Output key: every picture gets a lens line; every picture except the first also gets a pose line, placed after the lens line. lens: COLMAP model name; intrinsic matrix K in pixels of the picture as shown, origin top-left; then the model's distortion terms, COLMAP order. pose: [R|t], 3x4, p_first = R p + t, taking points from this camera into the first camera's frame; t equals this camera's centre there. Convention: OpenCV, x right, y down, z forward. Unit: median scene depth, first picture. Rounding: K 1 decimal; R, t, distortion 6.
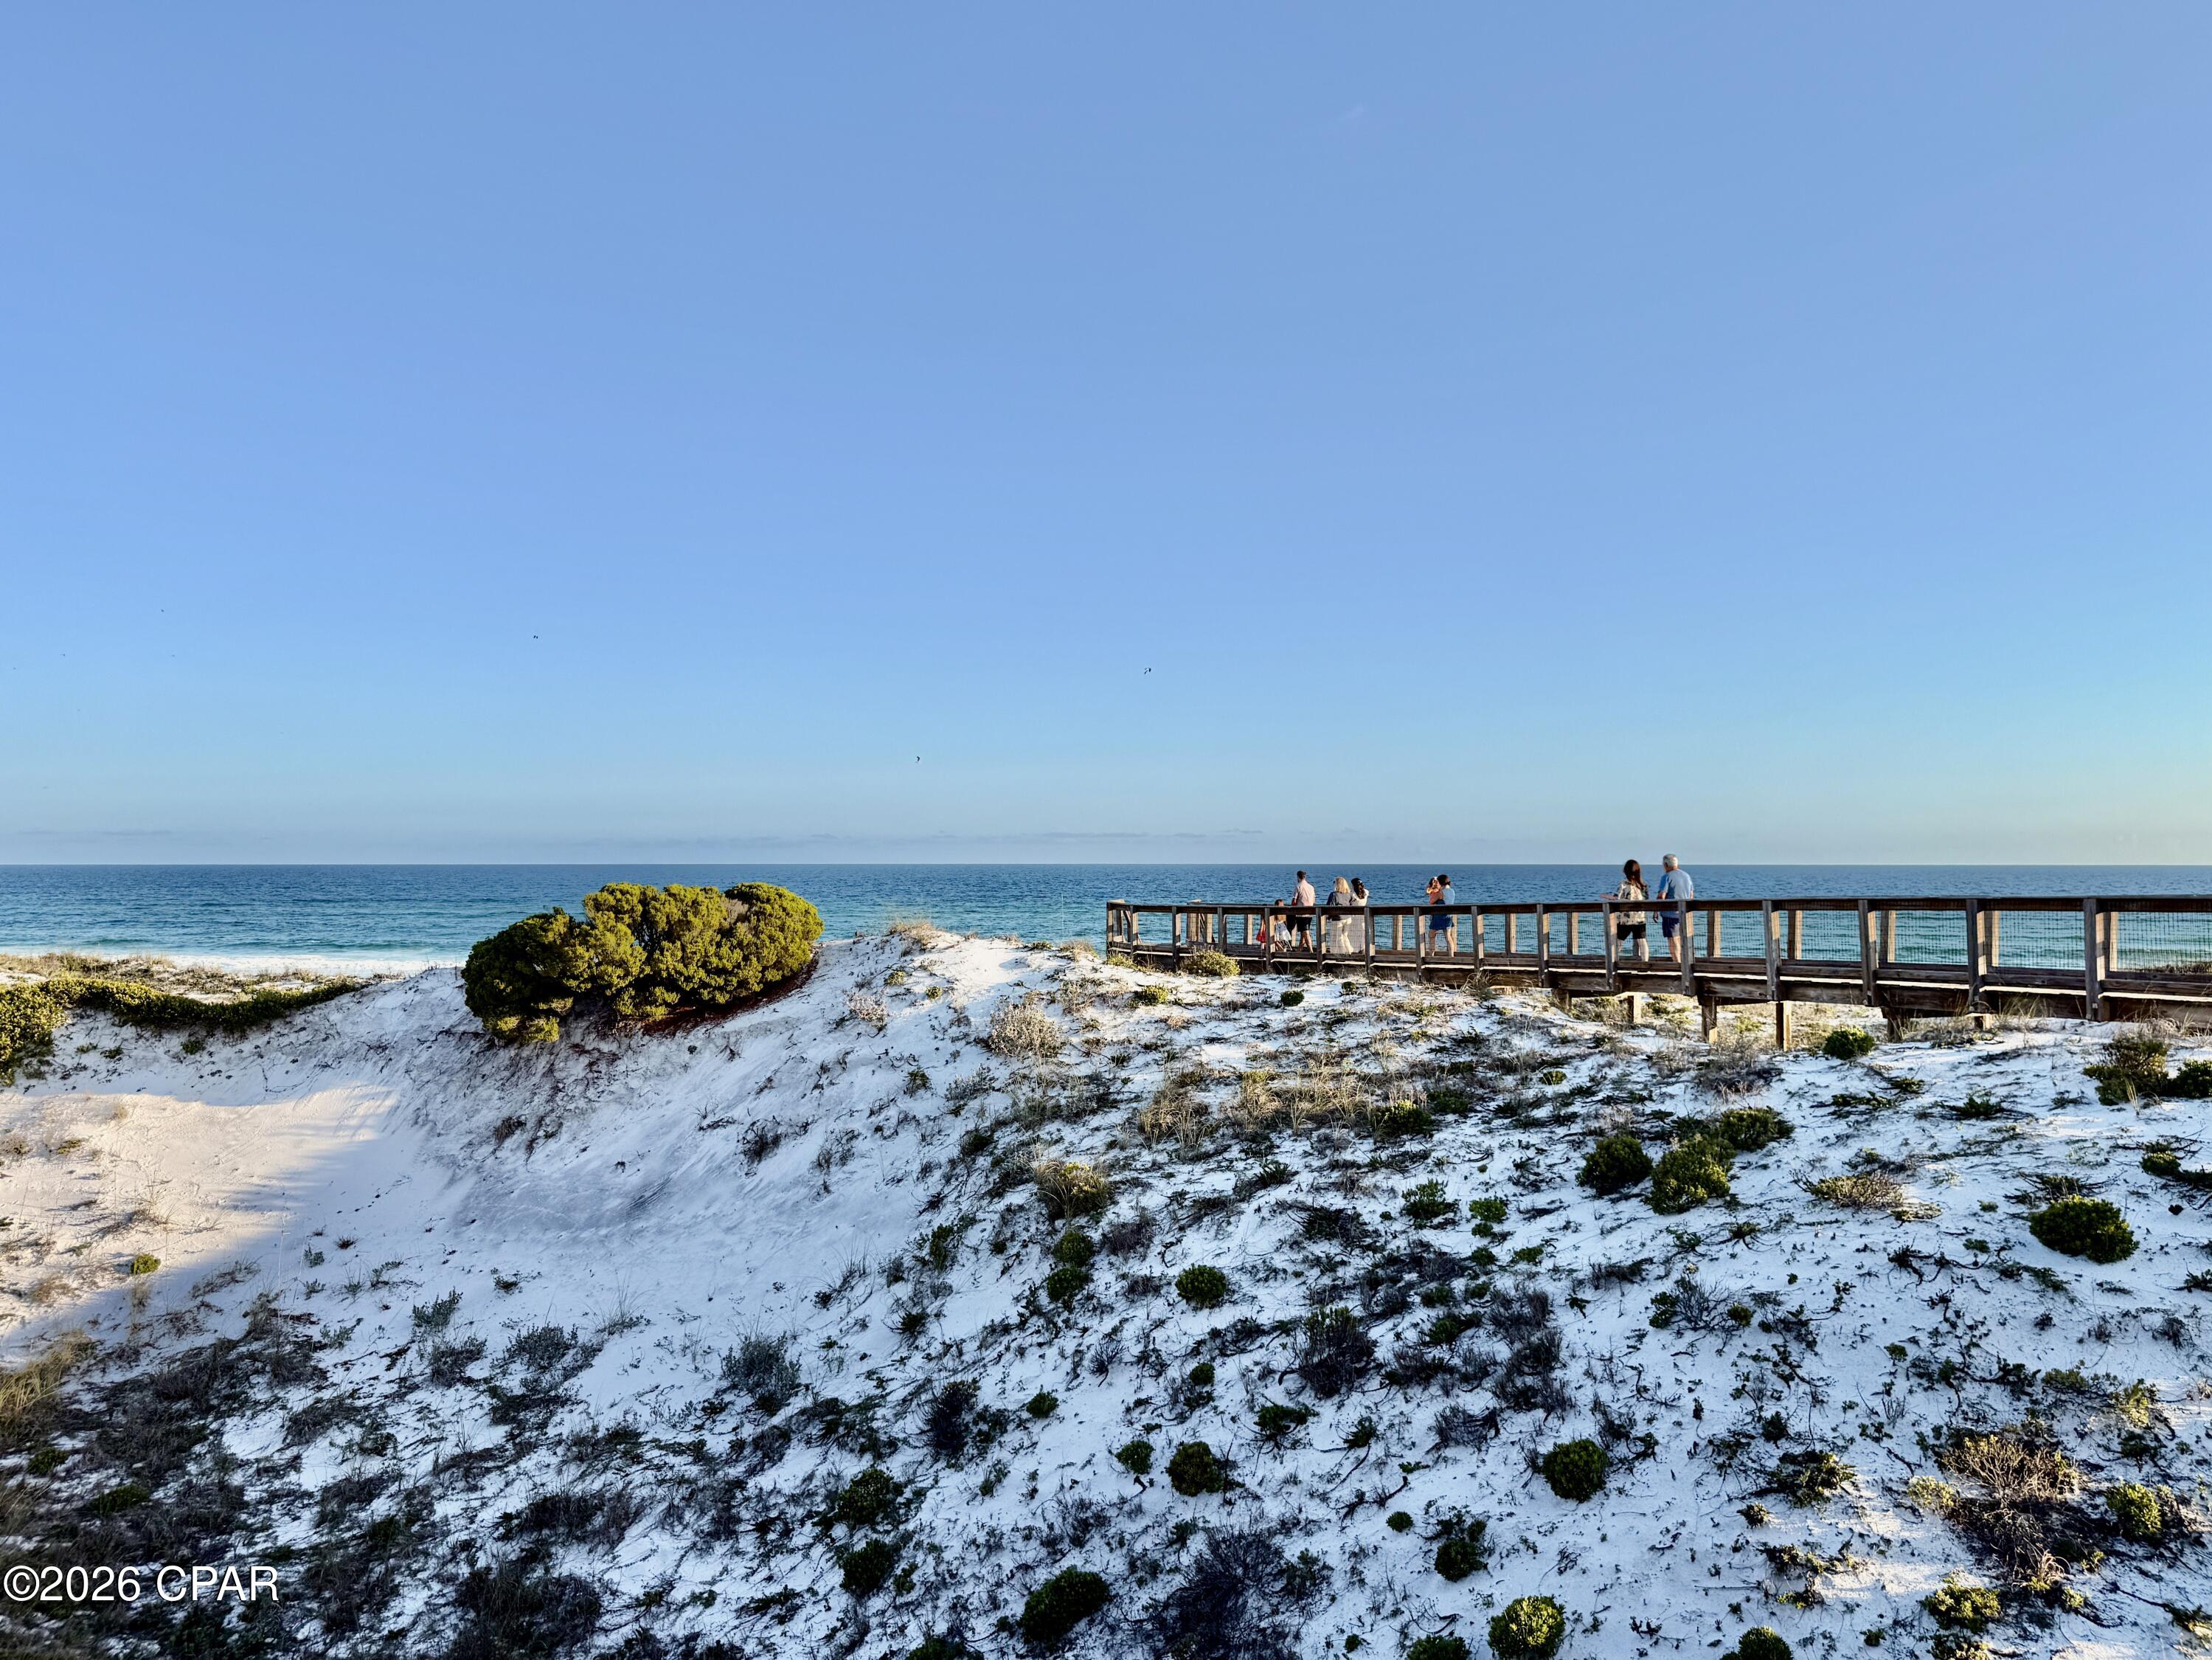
lens RADIAL K [[1704.4, 0, 1096.2], [0, 1704.4, 817.2], [0, 0, 1]] dist [0.062175, -0.080845]
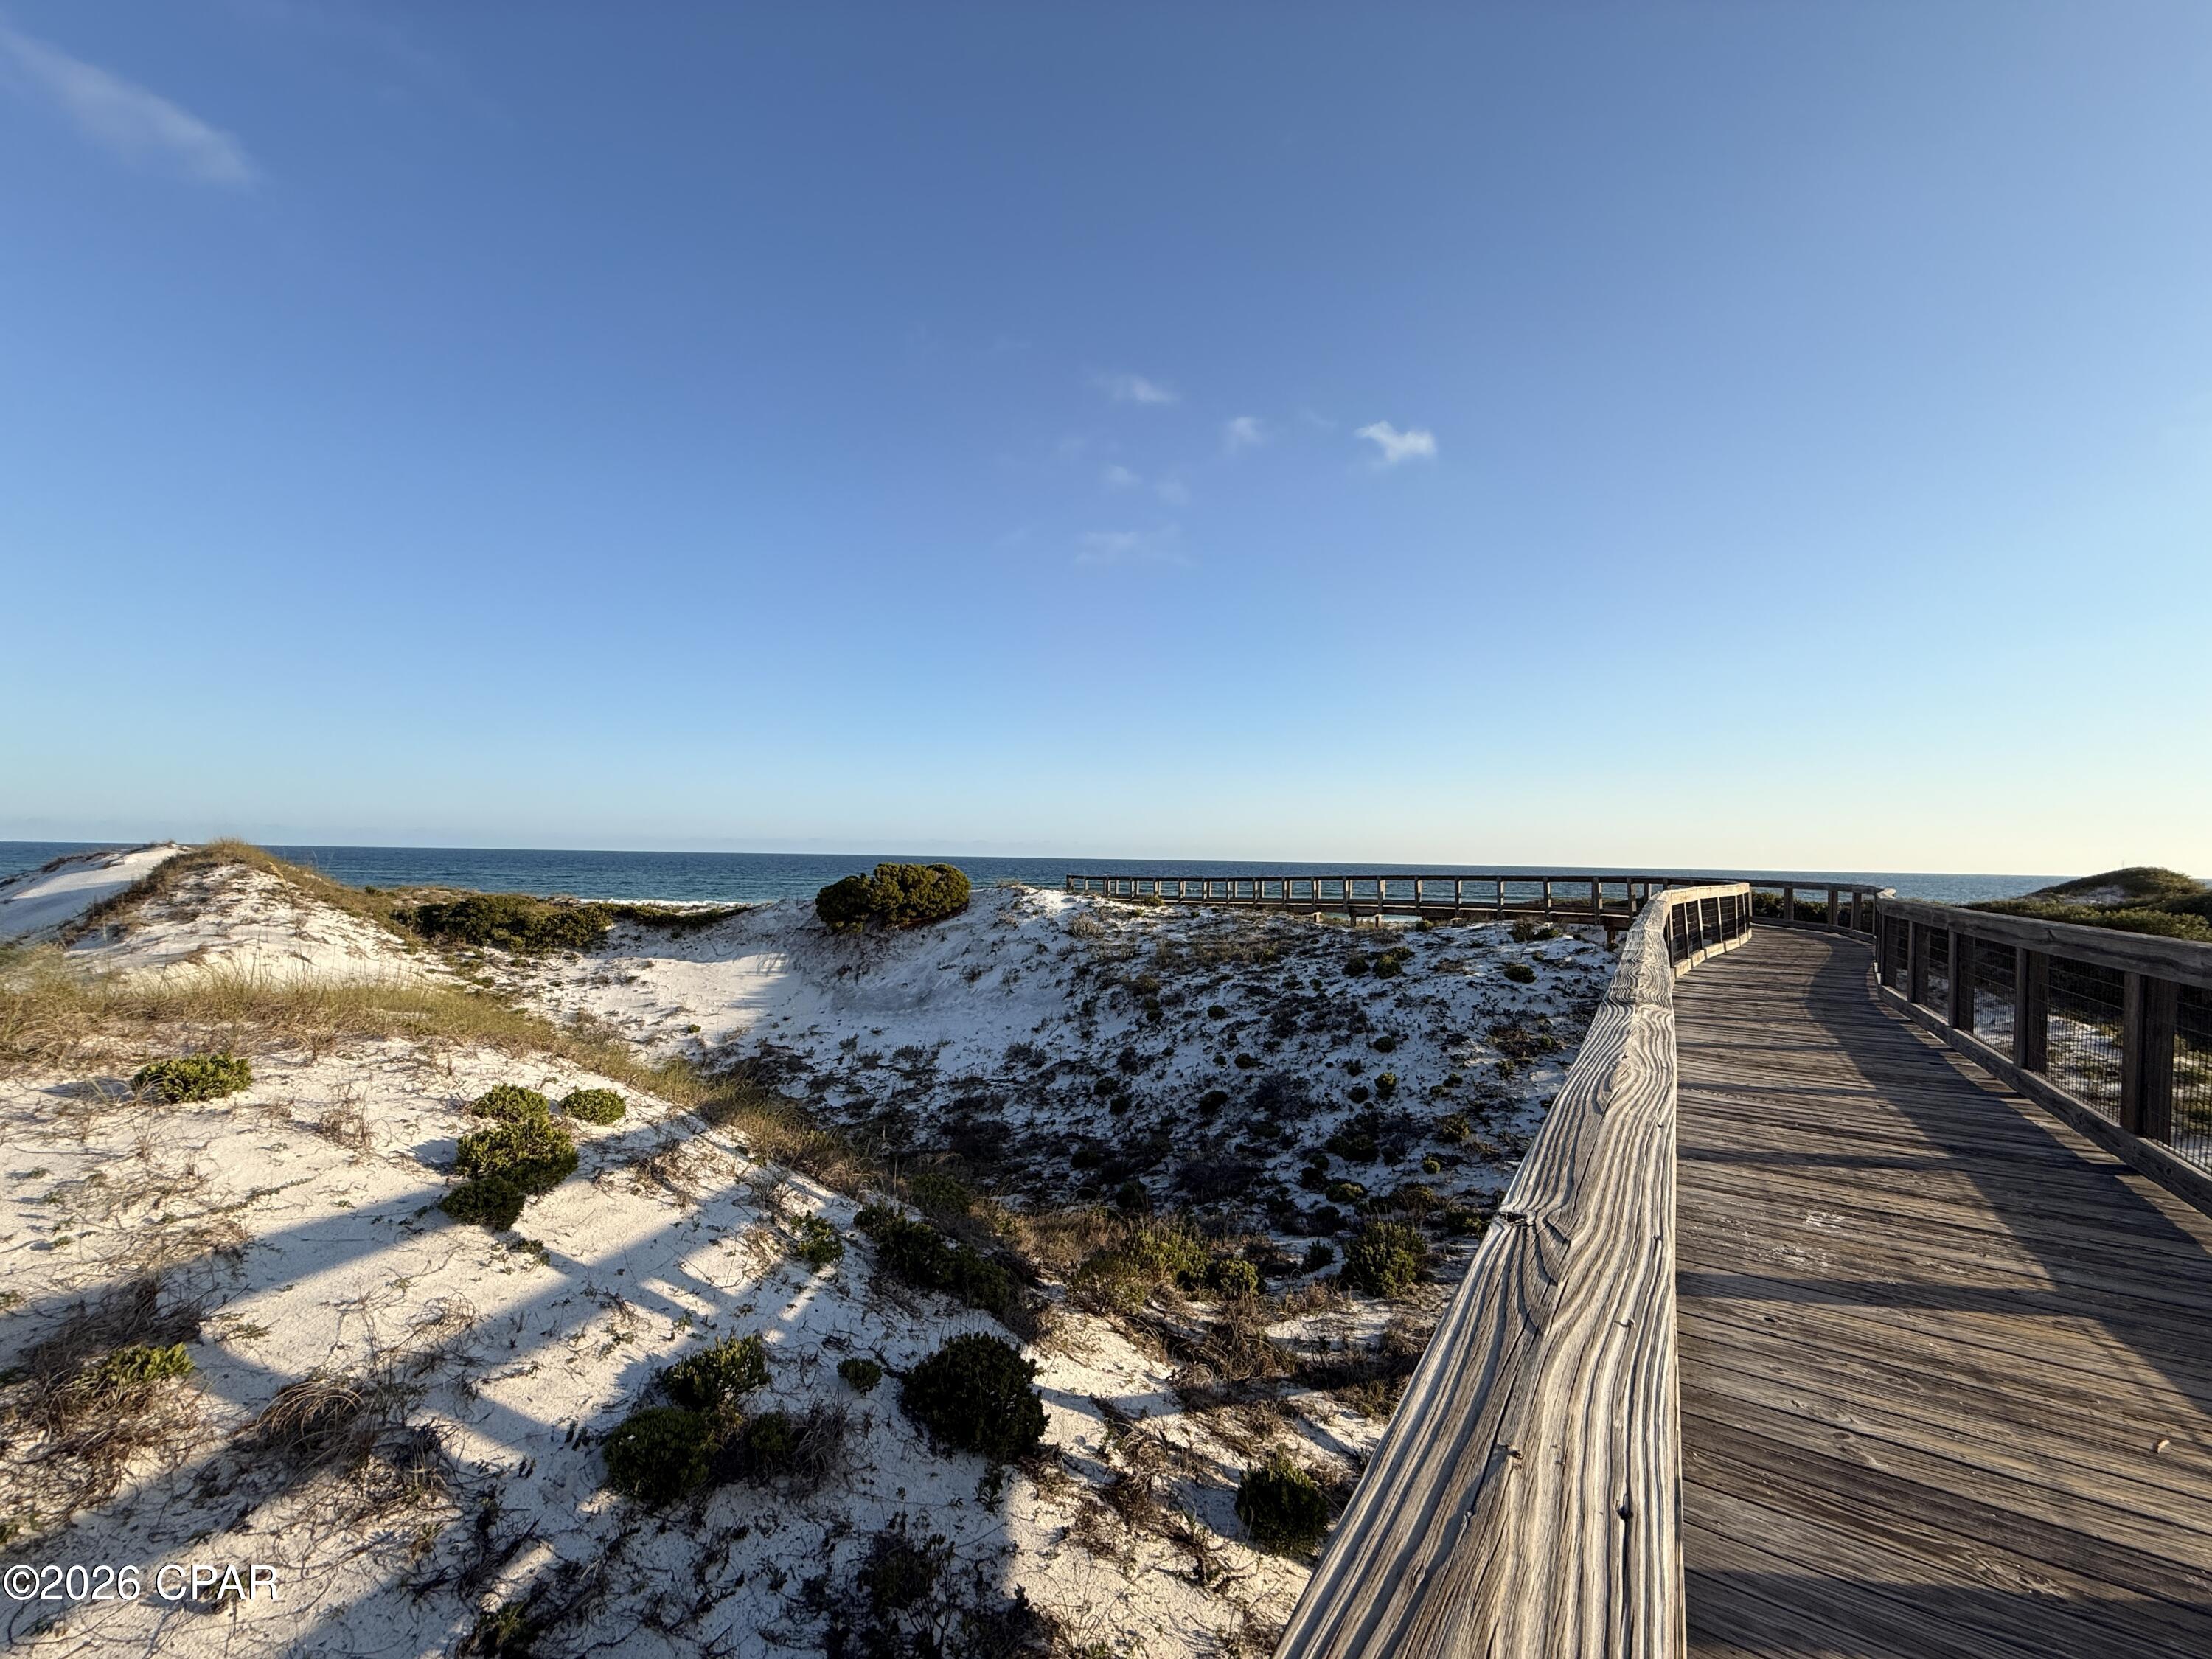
lens RADIAL K [[894.3, 0, 1118.7], [0, 894.3, 833.4], [0, 0, 1]] dist [-0.002686, 0.000106]
pose [[0.984169, 0.023007, 0.175731, -0.262712], [-0.022684, 0.999735, -0.003846, -0.003843], [-0.175772, -0.000201, 0.984431, -0.293502]]
